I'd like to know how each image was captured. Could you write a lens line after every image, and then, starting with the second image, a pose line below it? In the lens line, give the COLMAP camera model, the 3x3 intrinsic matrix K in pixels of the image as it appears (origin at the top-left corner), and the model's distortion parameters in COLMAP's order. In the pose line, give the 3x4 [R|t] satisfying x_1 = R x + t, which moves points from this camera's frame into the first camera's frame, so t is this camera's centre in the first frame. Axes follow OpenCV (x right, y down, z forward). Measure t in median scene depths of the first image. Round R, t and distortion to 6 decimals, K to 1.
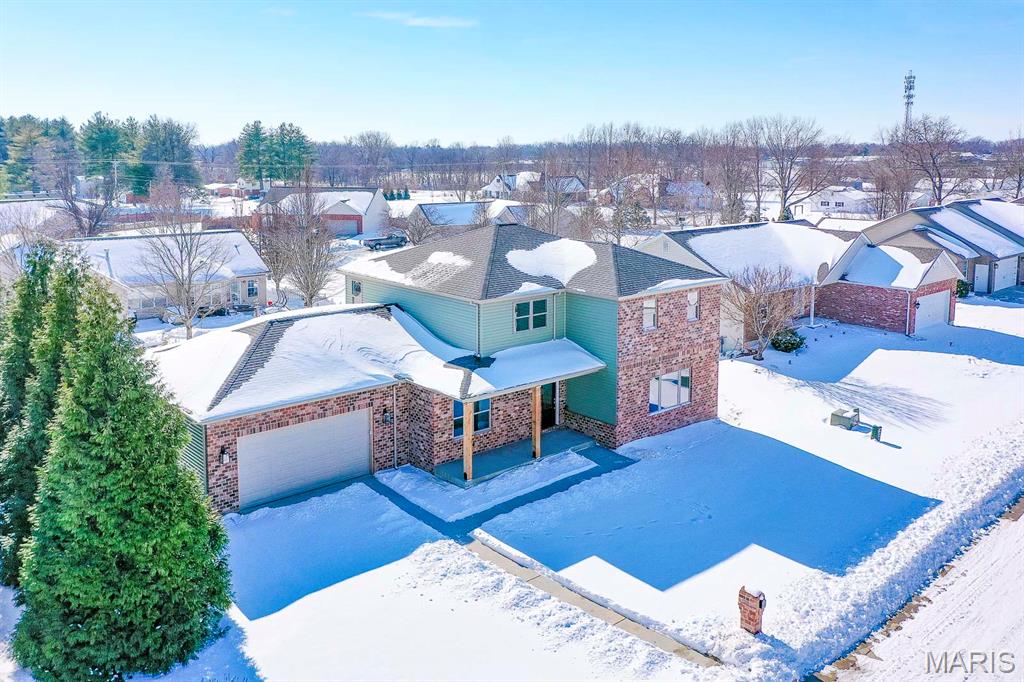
lens RADIAL K [[855.0, 0, 509.7], [0, 855.0, 242.6], [0, 0, 1]] dist [0.010177, -0.007020]
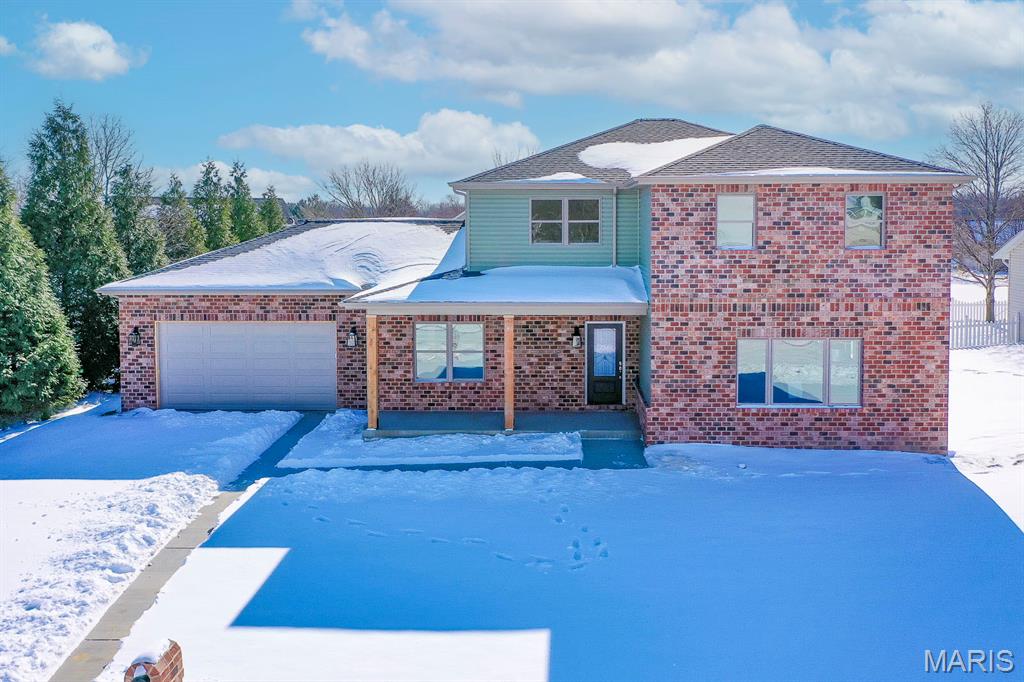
lens RADIAL K [[846.6, 0, 550.2], [0, 846.6, 256.1], [0, 0, 1]] dist [-0.003034, 0.000613]
pose [[0.733407, 0.026158, -0.679286, 0.499047], [-0.065091, 0.997370, -0.031871, 0.145662], [0.676666, 0.067590, 0.733181, 0.569671]]
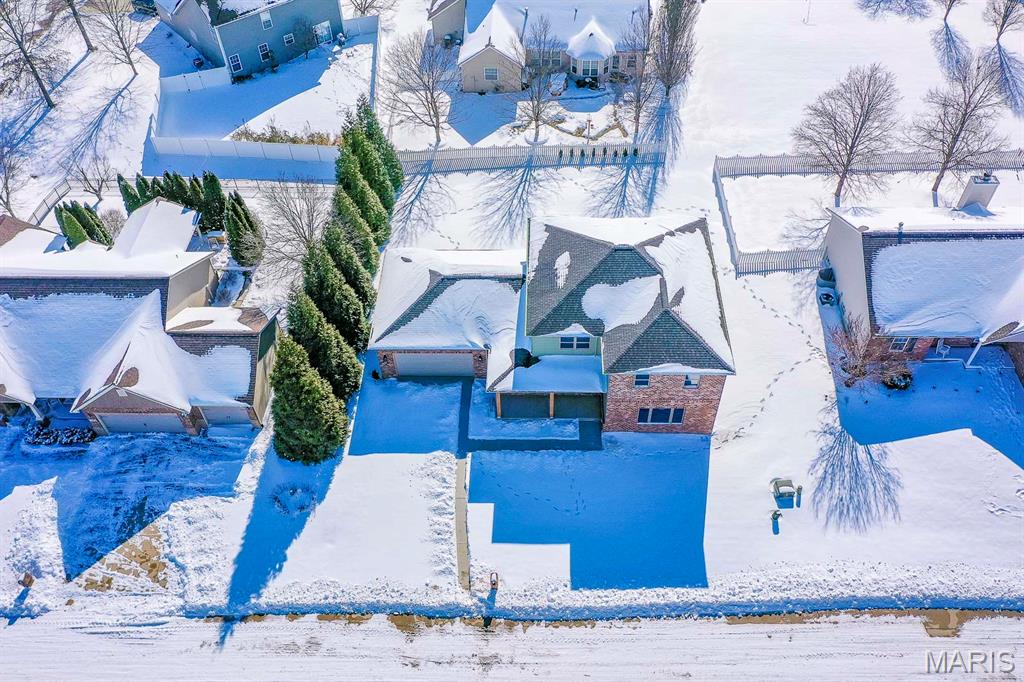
lens RADIAL K [[841.5, 0, 528.8], [0, 841.5, 385.6], [0, 0, 1]] dist [0.007580, 0.006545]
pose [[0.734788, 0.515881, -0.440401, 0.721445], [-0.055421, 0.692765, 0.719030, -1.014140], [0.676028, -0.503928, 0.537626, 0.117403]]
